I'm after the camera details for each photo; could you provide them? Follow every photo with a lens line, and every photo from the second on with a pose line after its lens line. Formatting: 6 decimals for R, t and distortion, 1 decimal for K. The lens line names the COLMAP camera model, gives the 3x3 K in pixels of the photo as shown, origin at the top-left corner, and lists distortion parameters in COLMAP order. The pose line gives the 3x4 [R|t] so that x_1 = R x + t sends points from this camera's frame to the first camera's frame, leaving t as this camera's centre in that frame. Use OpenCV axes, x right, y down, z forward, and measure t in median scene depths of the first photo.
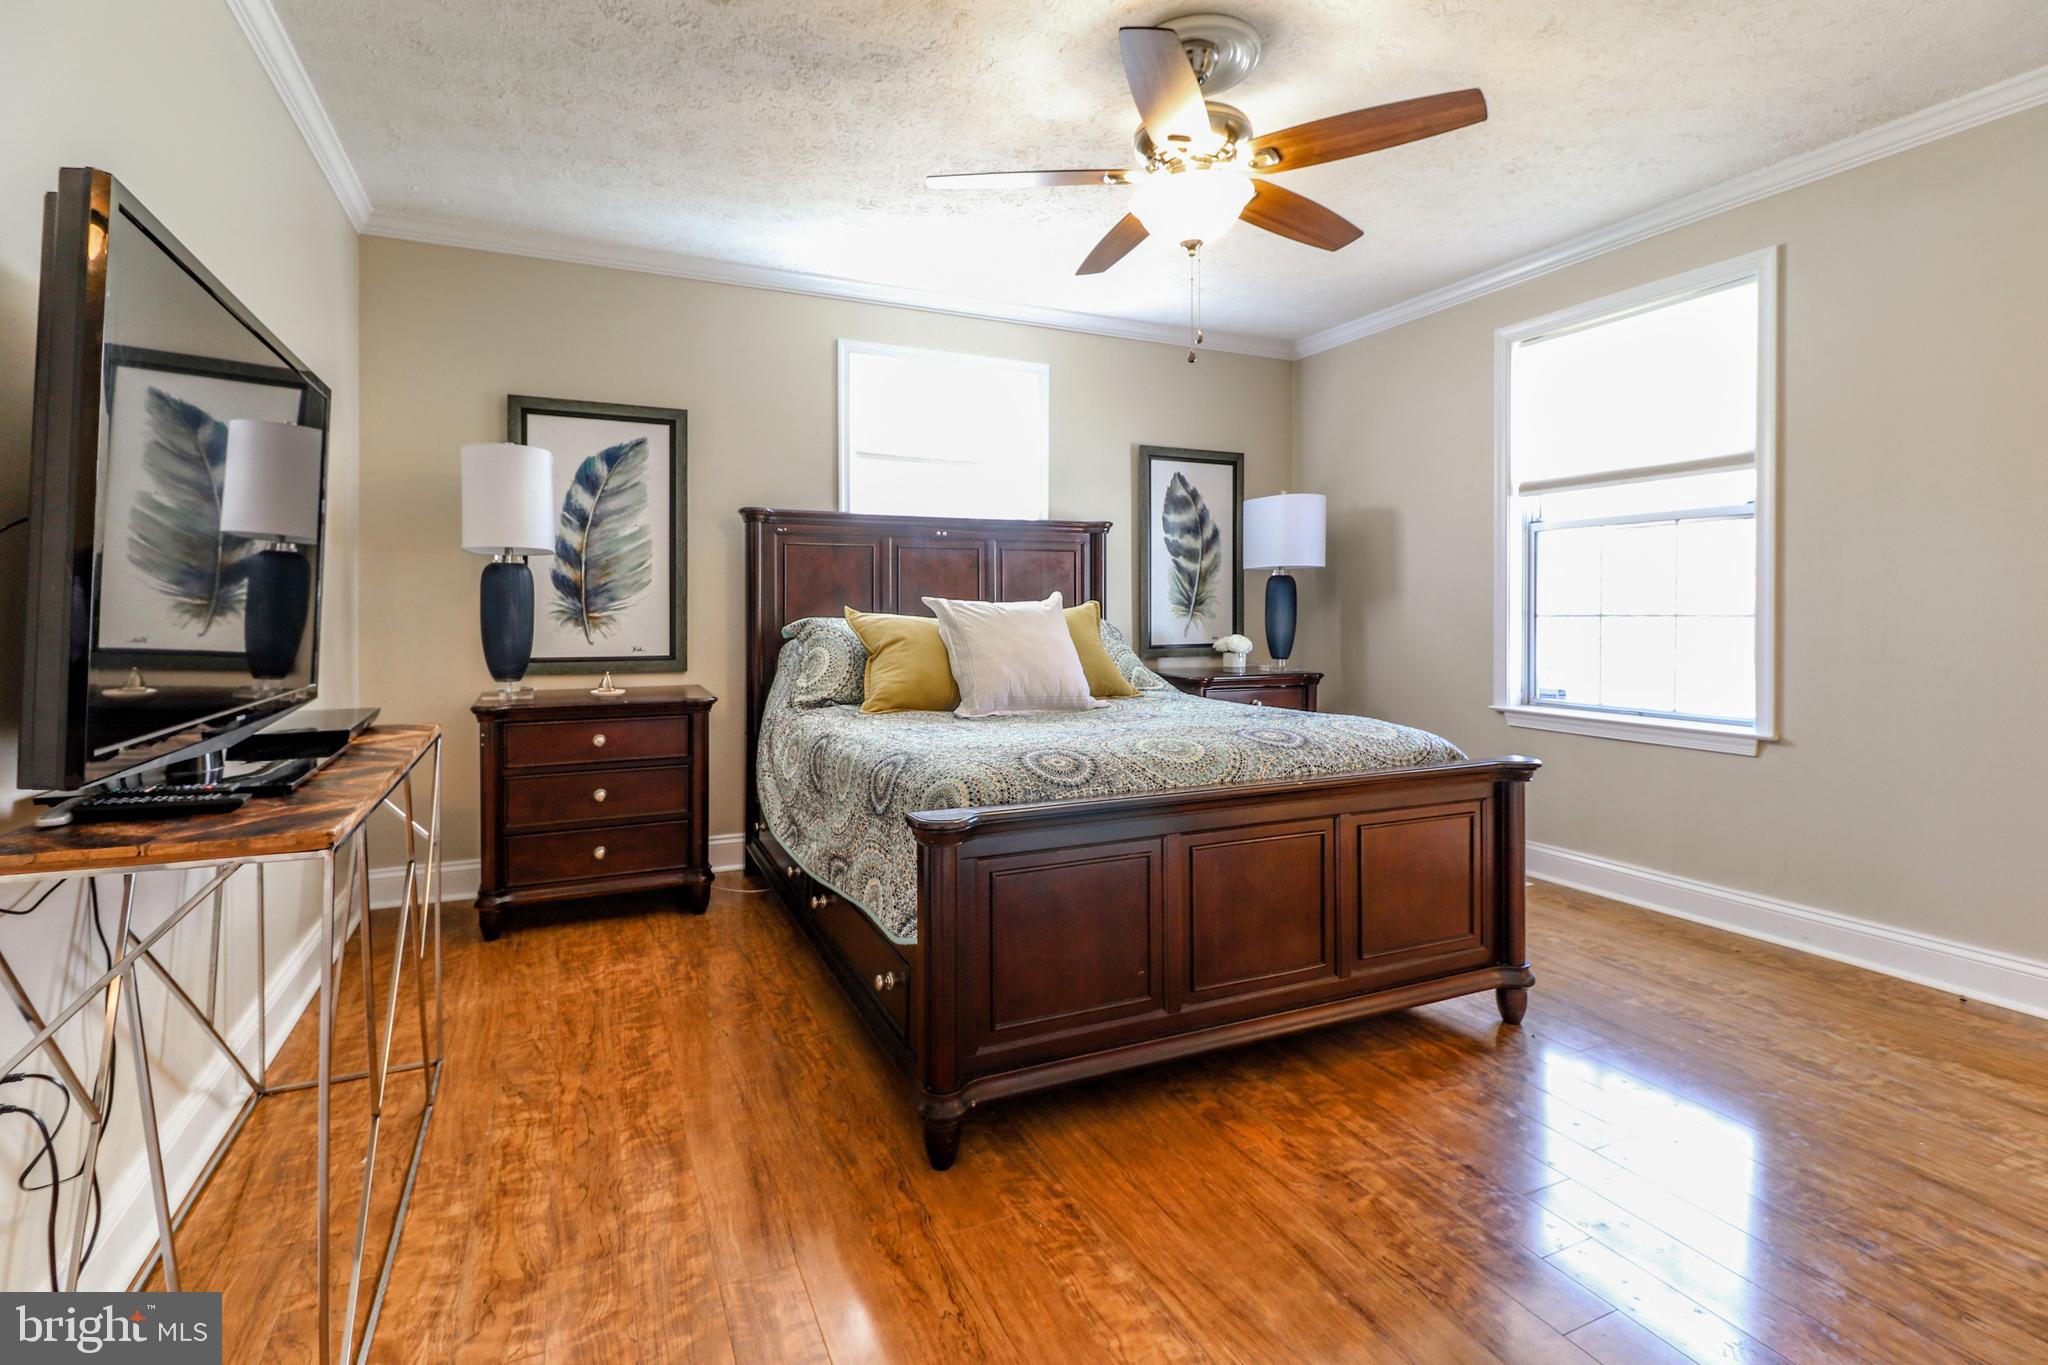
lens RADIAL K [[952.4, 0, 1019.8], [0, 952.4, 617.3], [0, 0, 1]] dist [0.019594, -0.012635]
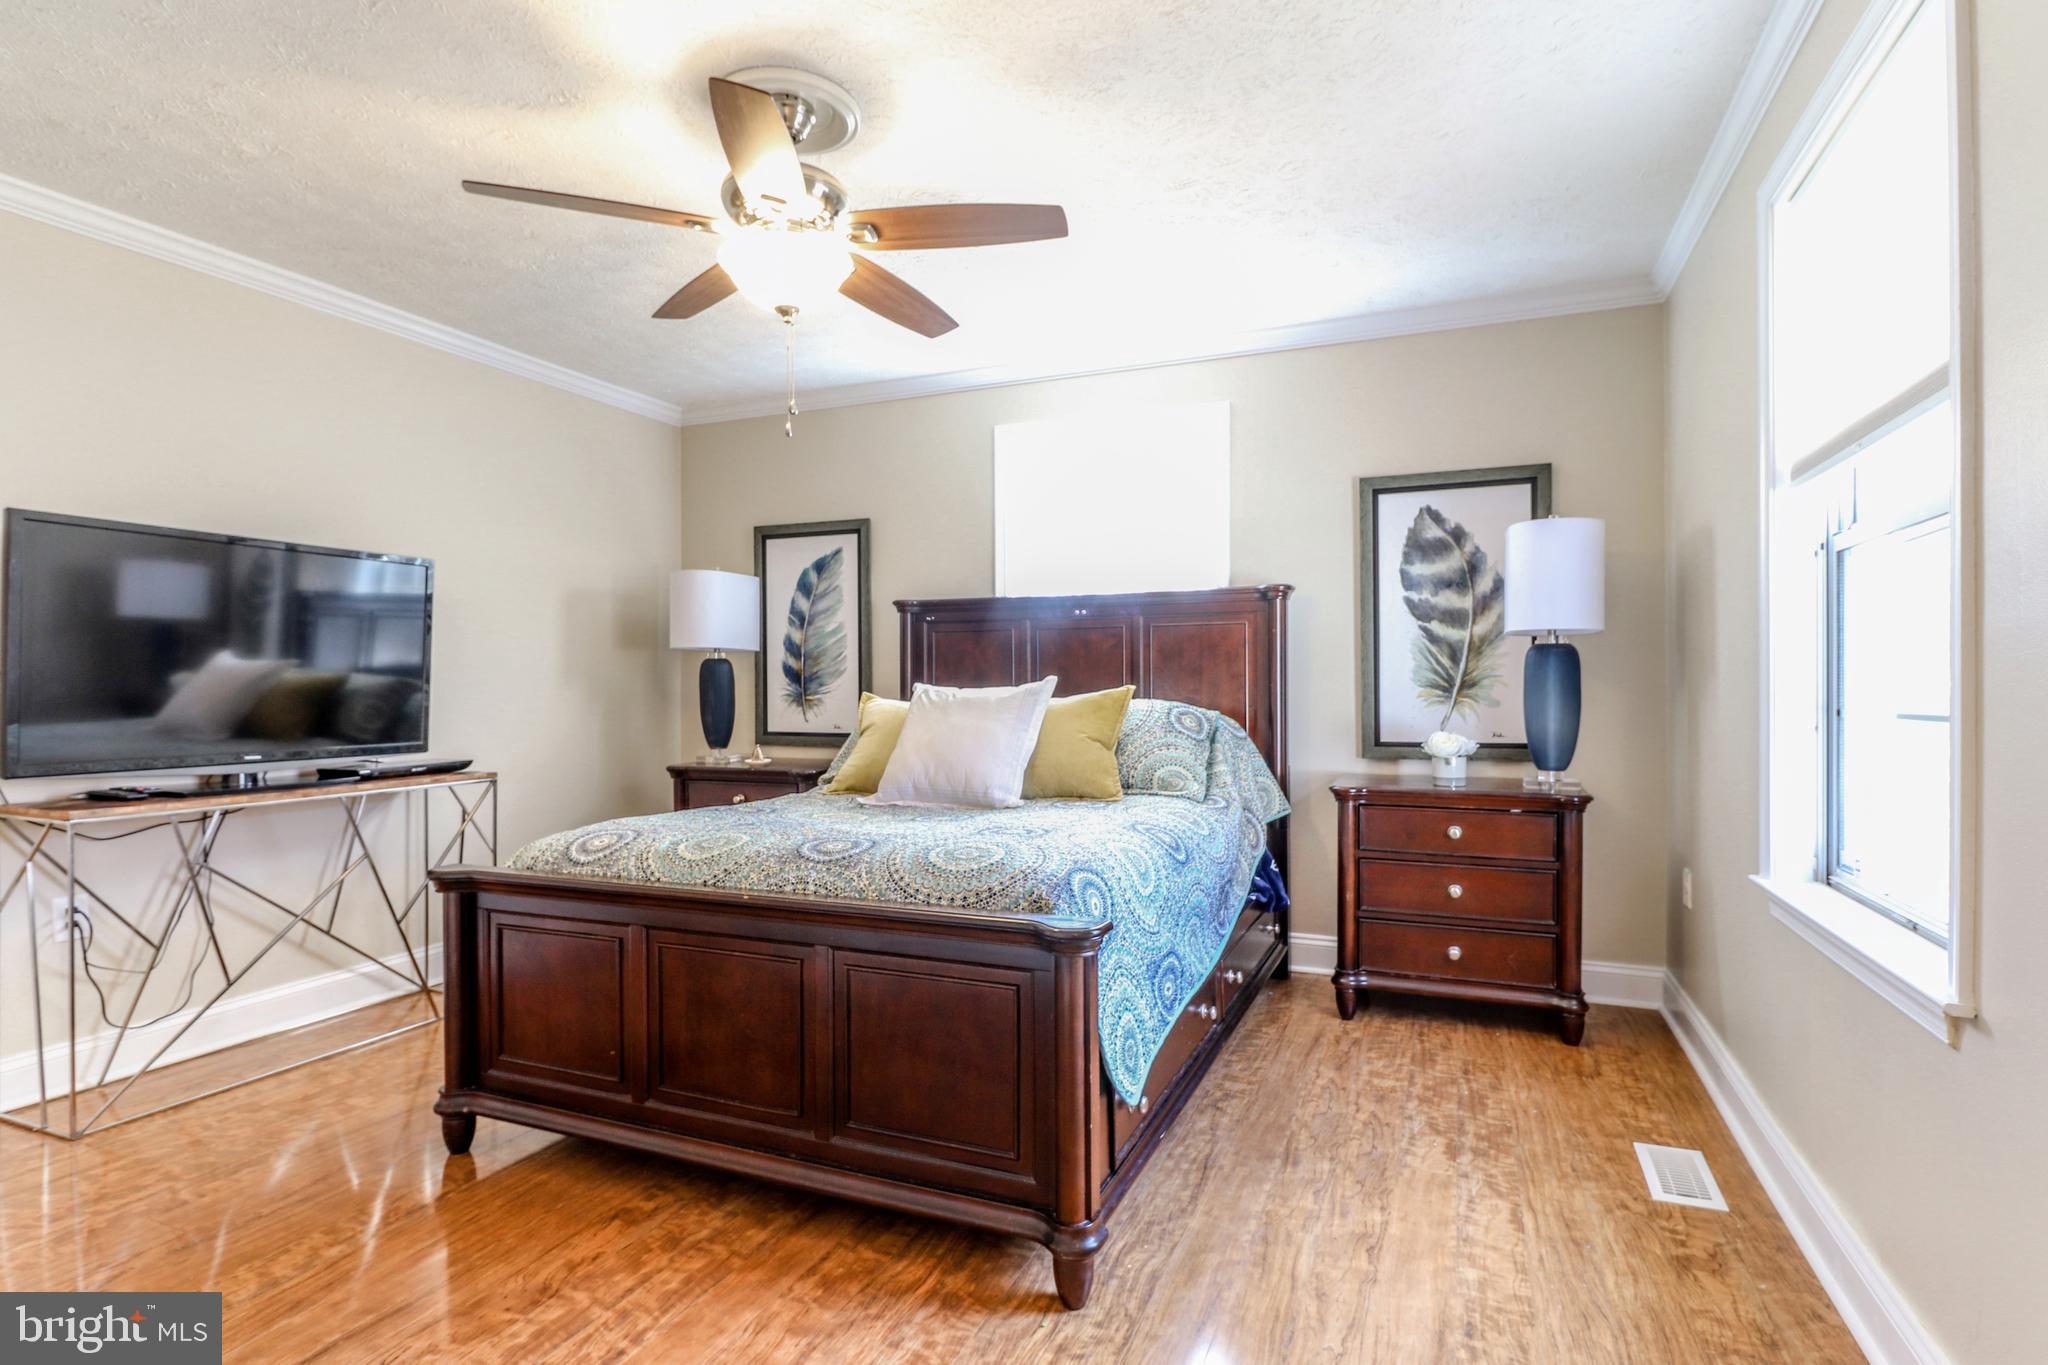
lens RADIAL K [[1037.3, 0, 1050.1], [0, 1037.3, 687.2], [0, 0, 1]] dist [0.017753, -0.016599]
pose [[0.677484, 0.000329, -0.735538, 0.723630], [-0.004580, 0.999982, -0.003771, -0.012271], [0.735524, 0.005923, 0.677473, 0.329226]]
